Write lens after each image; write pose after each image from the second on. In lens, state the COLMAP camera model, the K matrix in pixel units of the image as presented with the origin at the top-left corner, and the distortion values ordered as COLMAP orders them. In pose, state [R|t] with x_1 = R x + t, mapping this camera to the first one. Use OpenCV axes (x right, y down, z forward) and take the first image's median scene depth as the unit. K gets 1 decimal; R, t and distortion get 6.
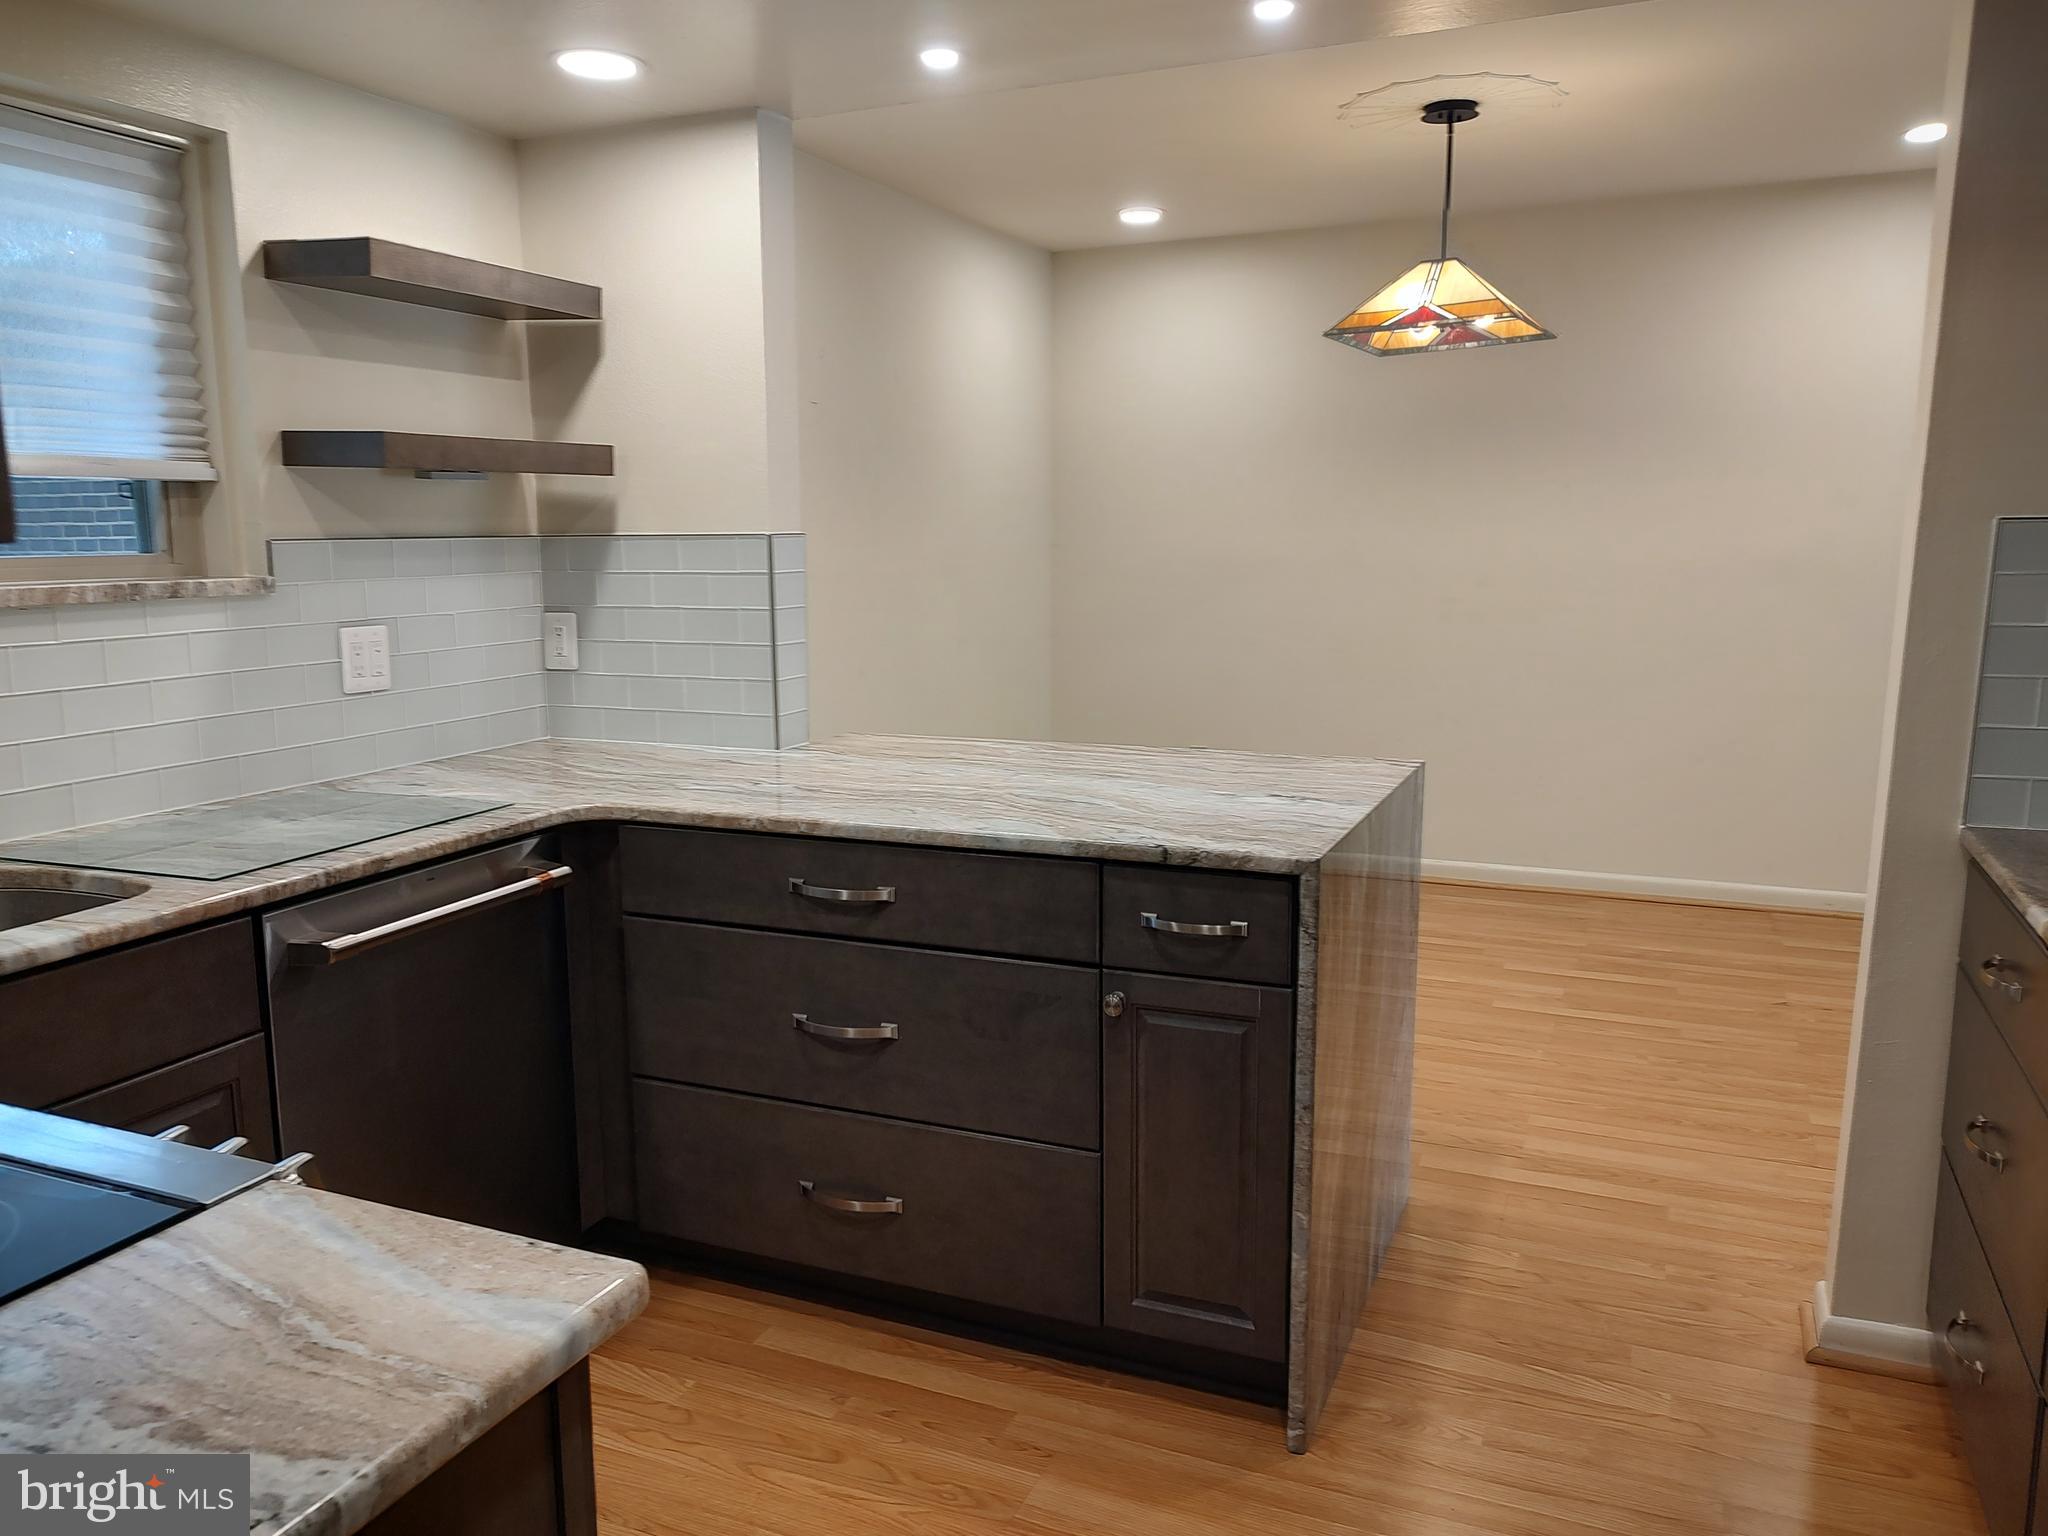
lens RADIAL K [[1490.7, 0, 1024.0], [0, 1490.7, 768.0], [0, 0, 1]] dist [-0.002399, 0.001270]
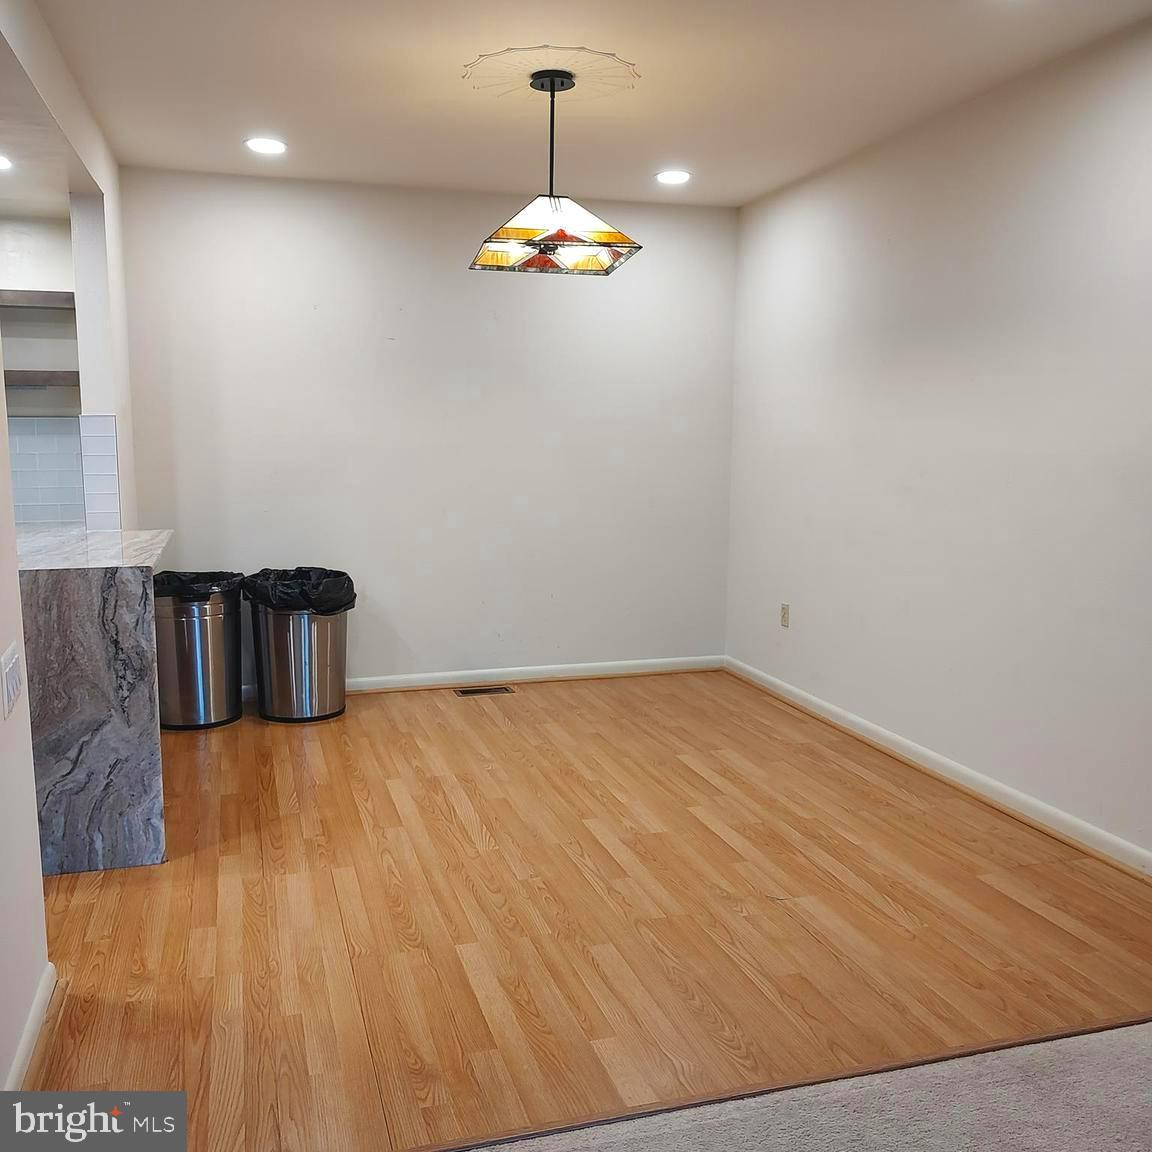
lens RADIAL K [[1094.2, 0, 576.0], [0, 1094.2, 576.0], [0, 0, 1]] dist [0.005818, 0.001562]
pose [[0.651889, 0.106176, -0.750844, 0.989384], [-0.132319, 0.990886, 0.025240, -0.055598], [0.746681, 0.082897, 0.659997, 0.430945]]
